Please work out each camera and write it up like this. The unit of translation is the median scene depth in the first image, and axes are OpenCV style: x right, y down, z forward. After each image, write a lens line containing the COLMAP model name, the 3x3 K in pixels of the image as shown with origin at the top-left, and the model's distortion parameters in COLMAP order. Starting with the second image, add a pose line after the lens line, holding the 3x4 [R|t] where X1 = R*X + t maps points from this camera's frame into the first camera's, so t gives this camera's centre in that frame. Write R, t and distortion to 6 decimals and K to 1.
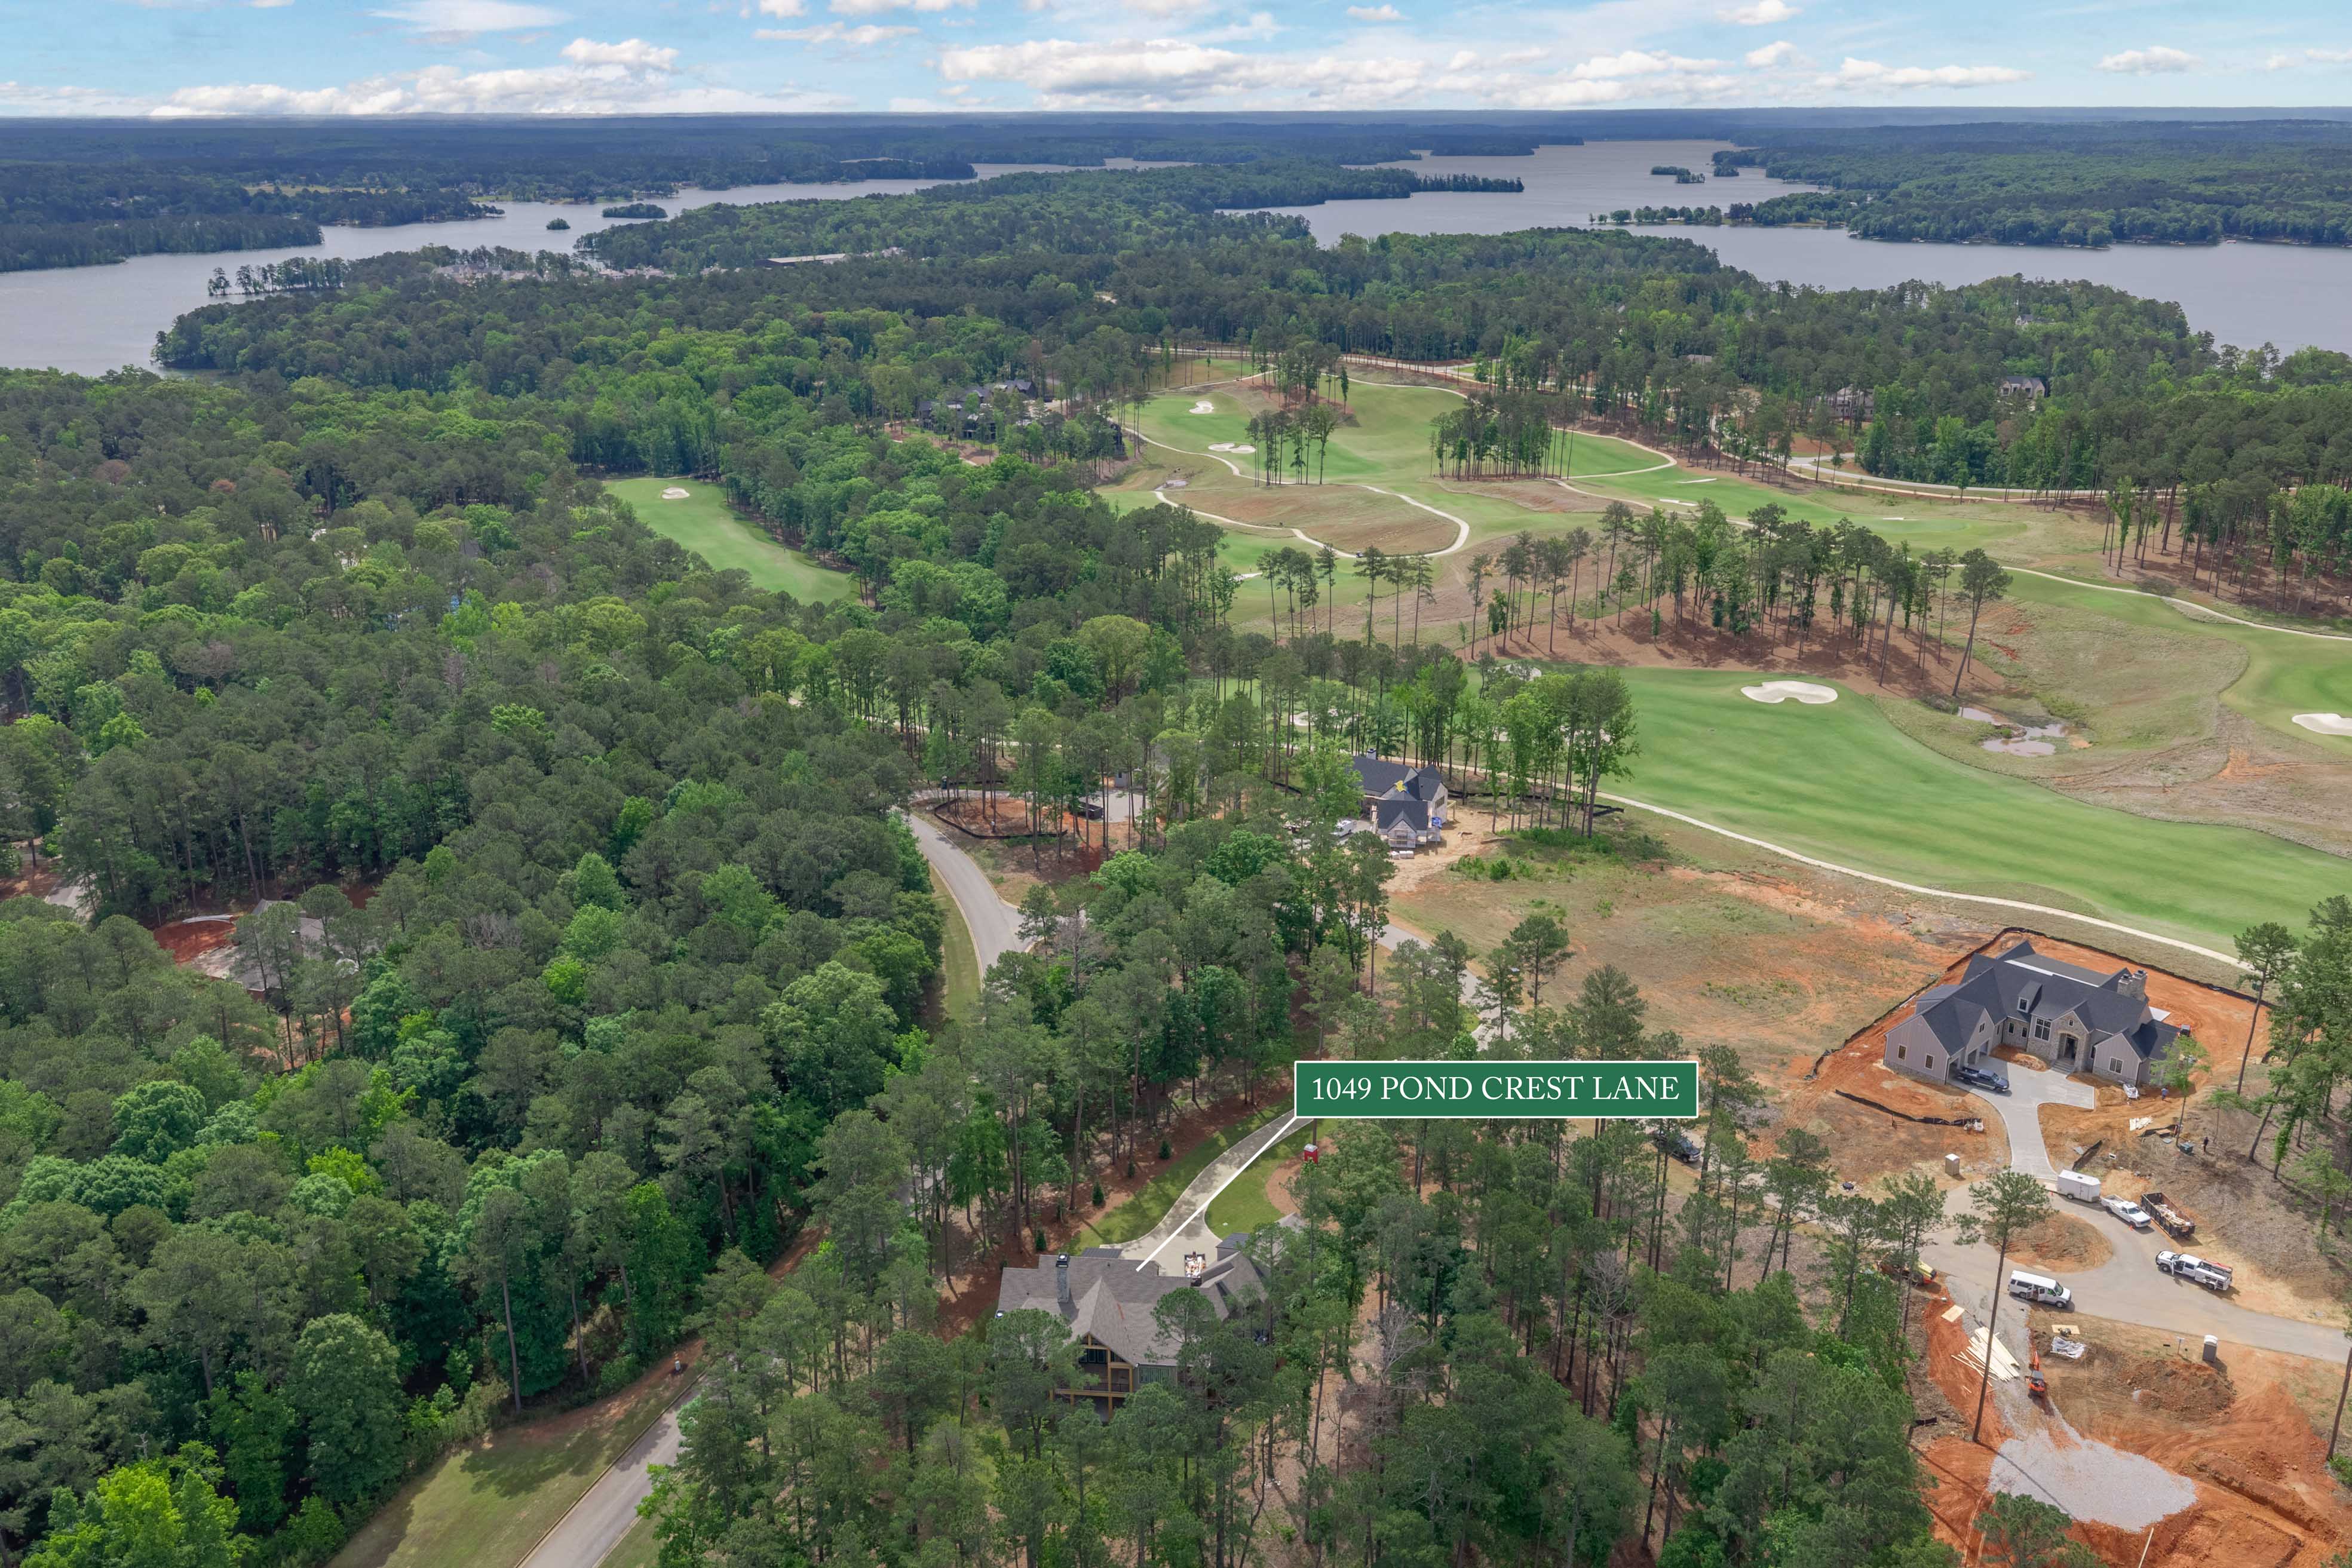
lens RADIAL K [[1948.3, 0, 1177.1], [0, 1948.3, 774.0], [0, 0, 1]] dist [0.021527, -0.038330]
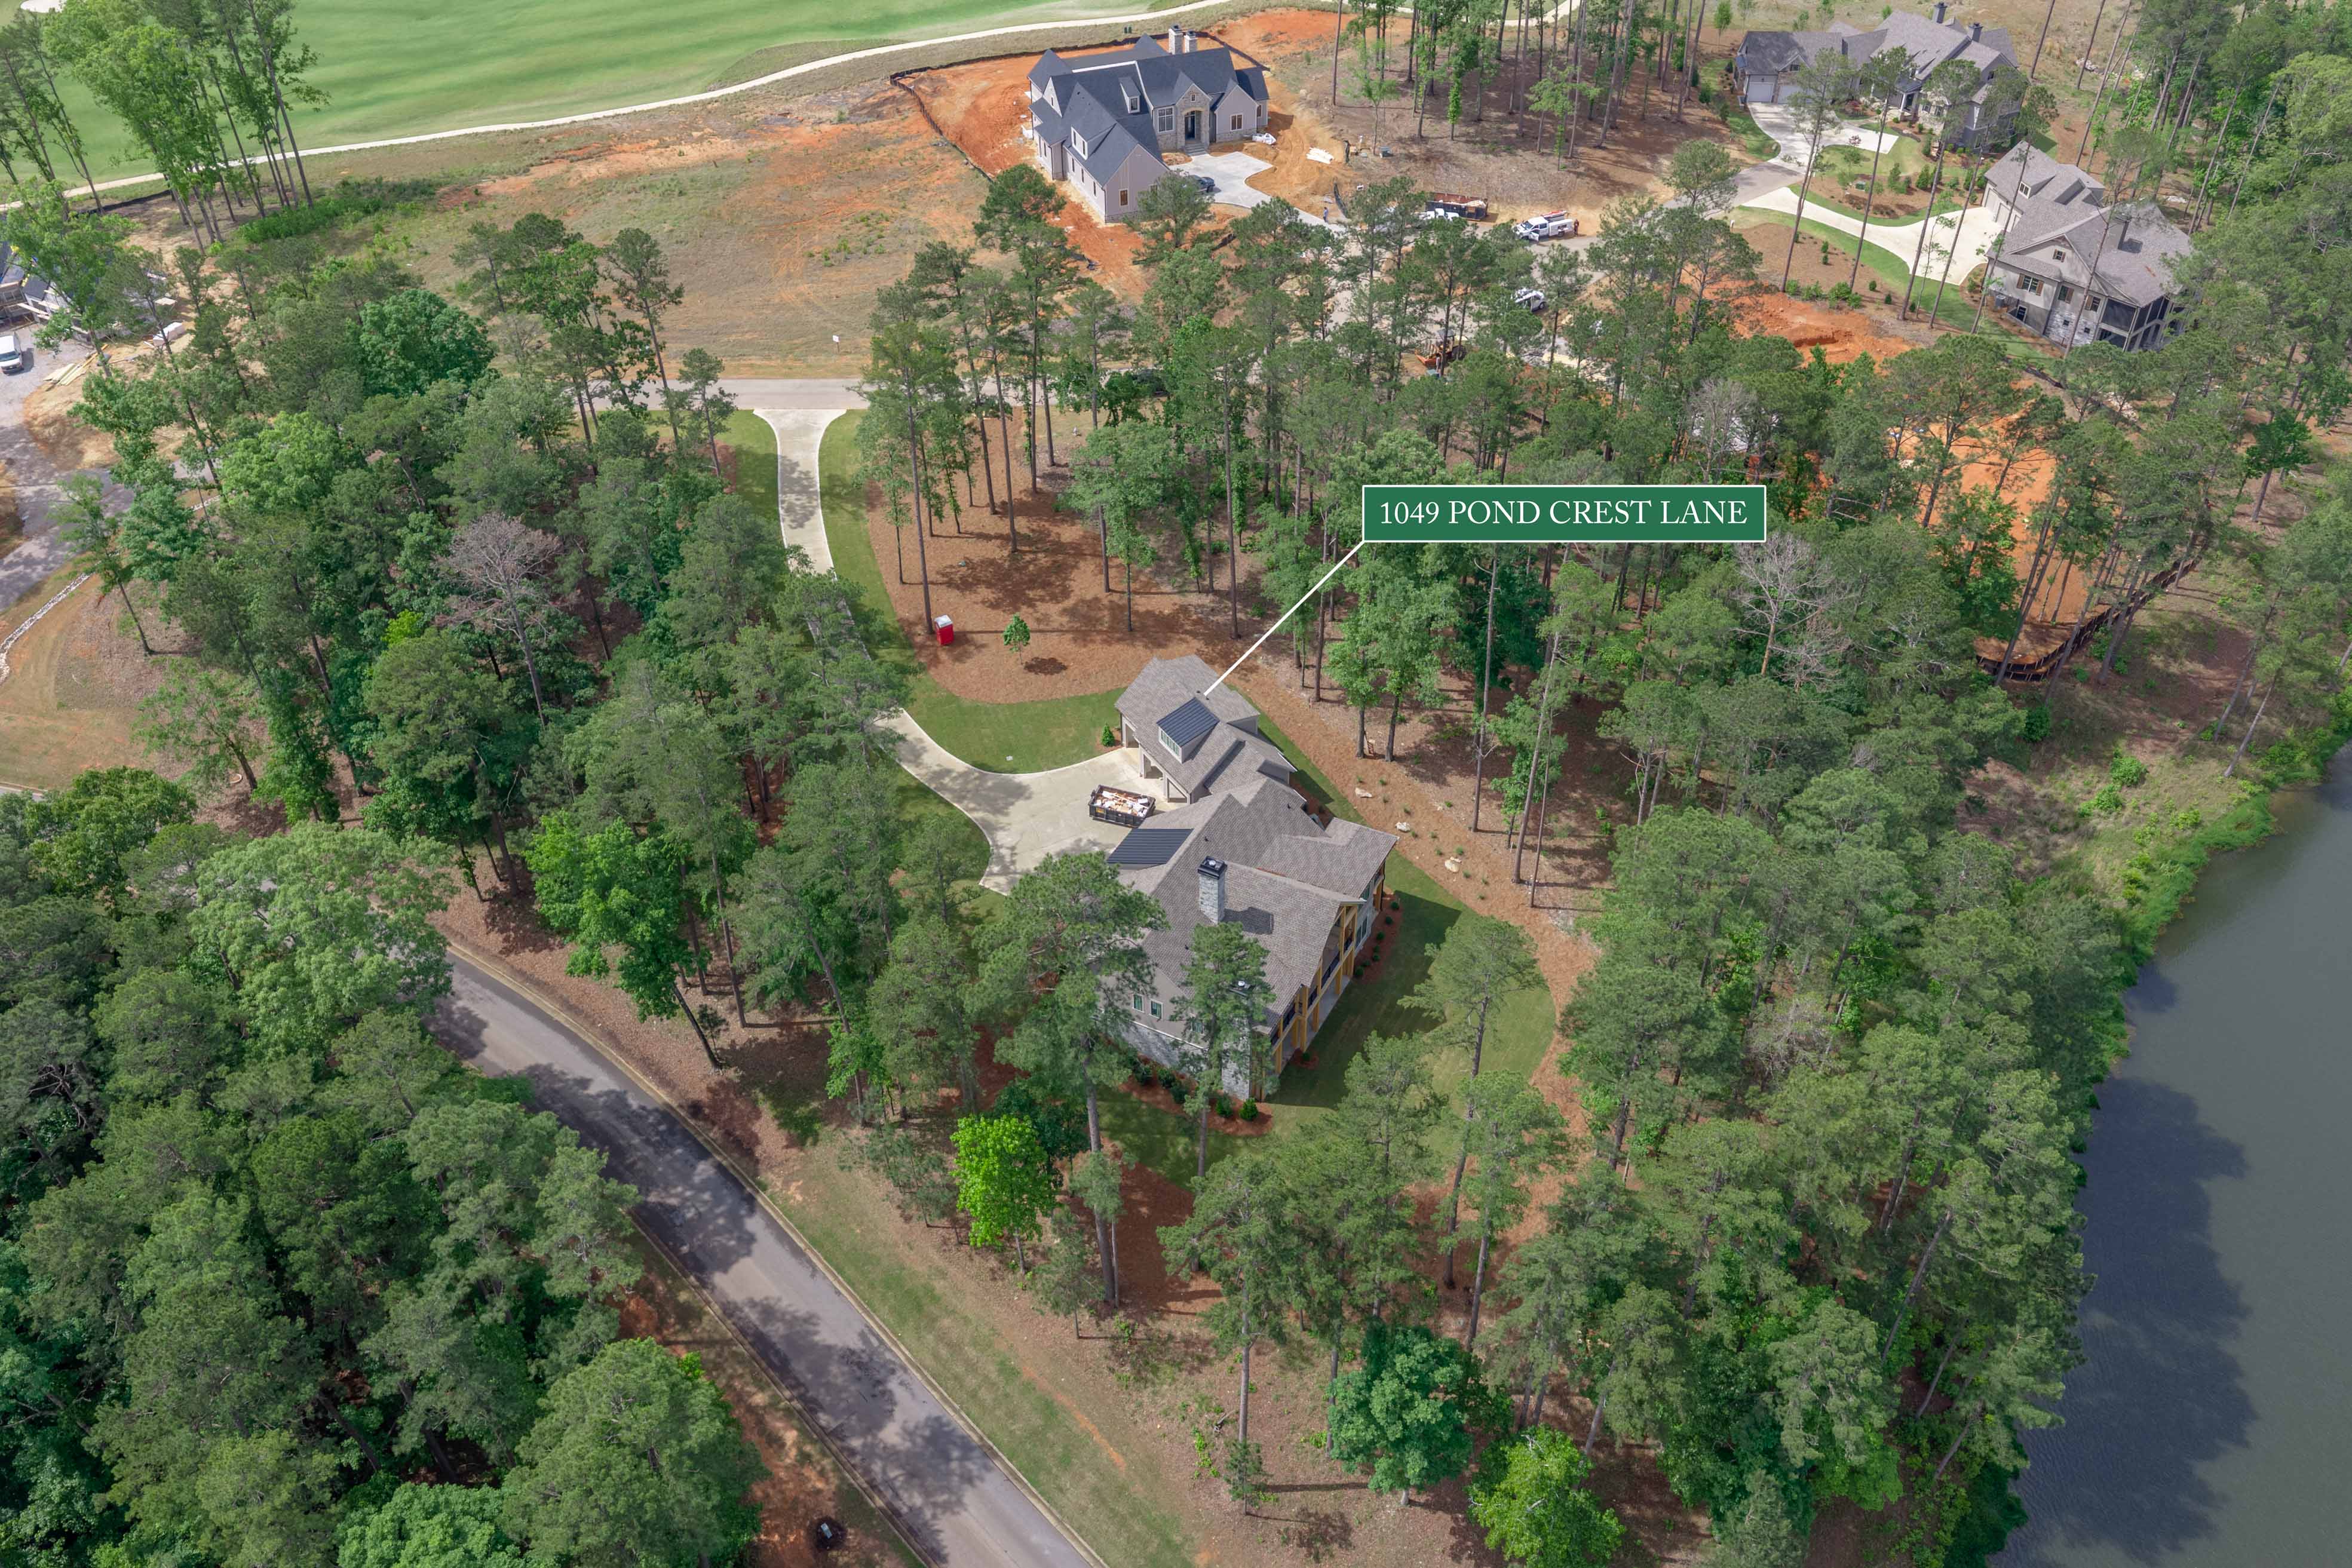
lens RADIAL K [[1948.3, 0, 1177.1], [0, 1948.3, 774.0], [0, 0, 1]] dist [0.021527, -0.038330]
pose [[0.380801, -0.586290, 0.715021, -0.354562], [0.308224, 0.809541, 0.499642, -0.070145], [-0.871774, 0.030122, 0.488982, 0.489505]]
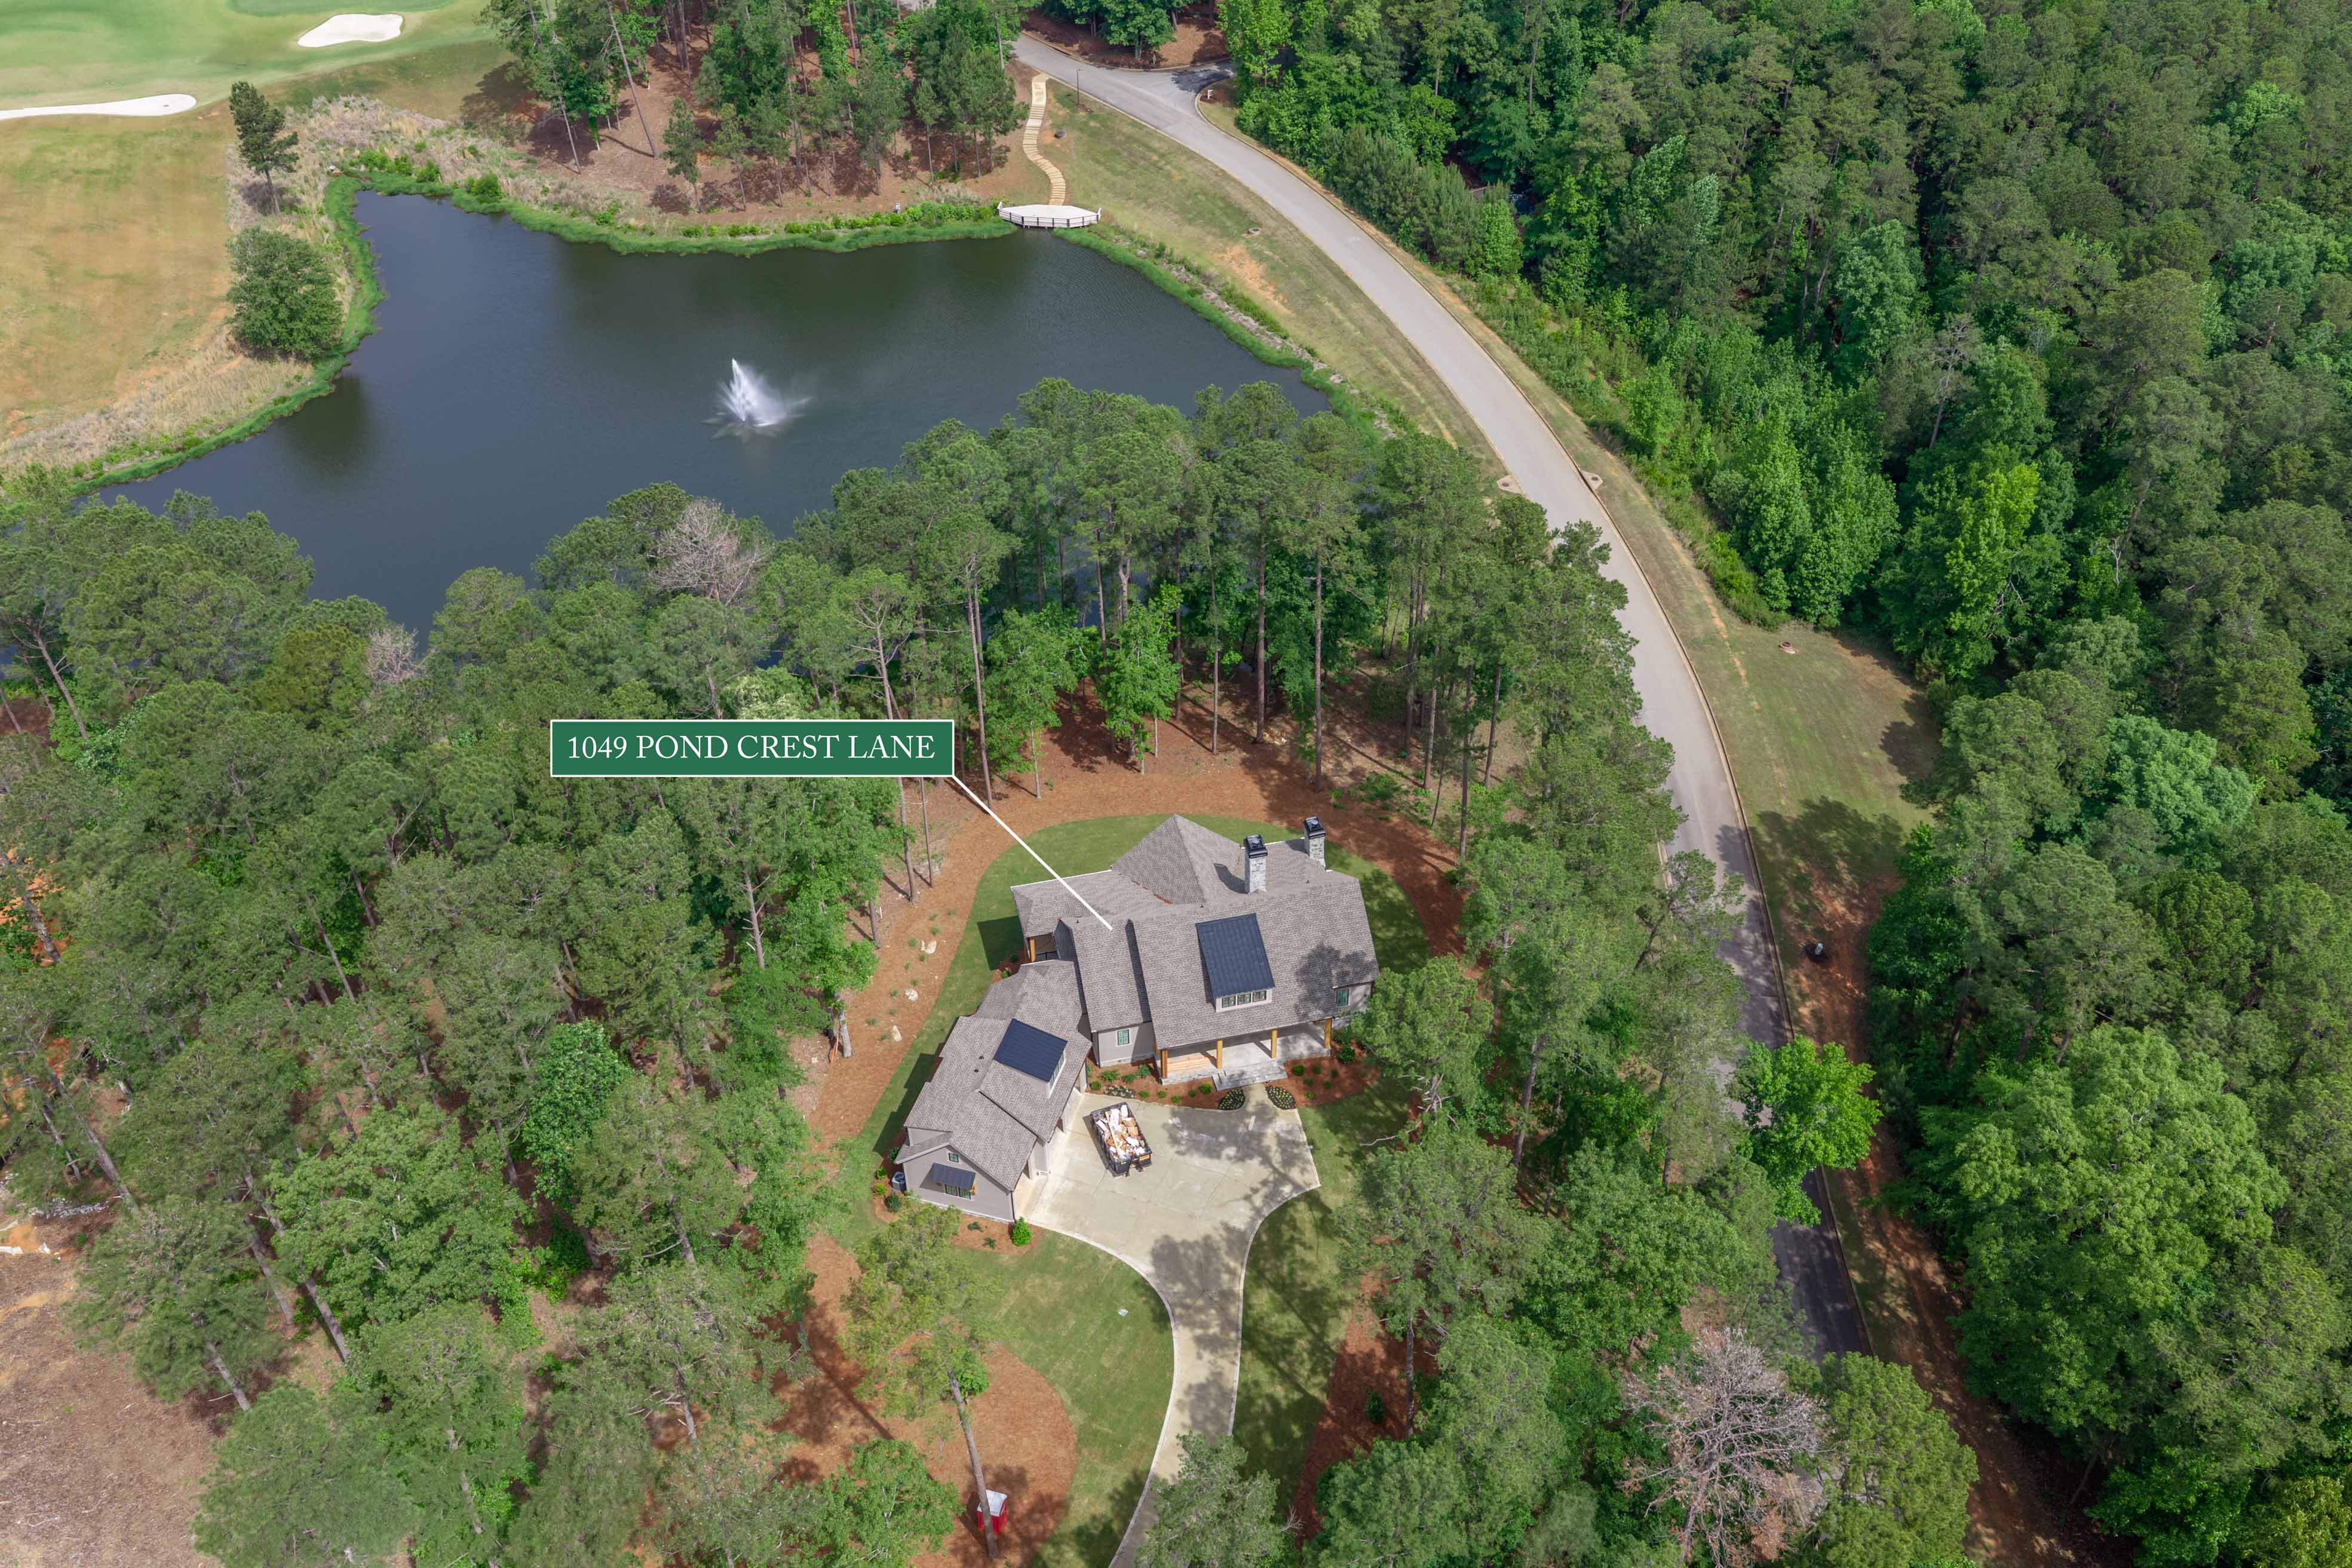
lens RADIAL K [[1948.3, 0, 1177.1], [0, 1948.3, 774.0], [0, 0, 1]] dist [0.021527, -0.038330]
pose [[-0.945303, 0.217594, -0.243014, 0.083445], [-0.094765, 0.529672, 0.842892, -0.217865], [0.312126, 0.819817, -0.480080, 0.903694]]
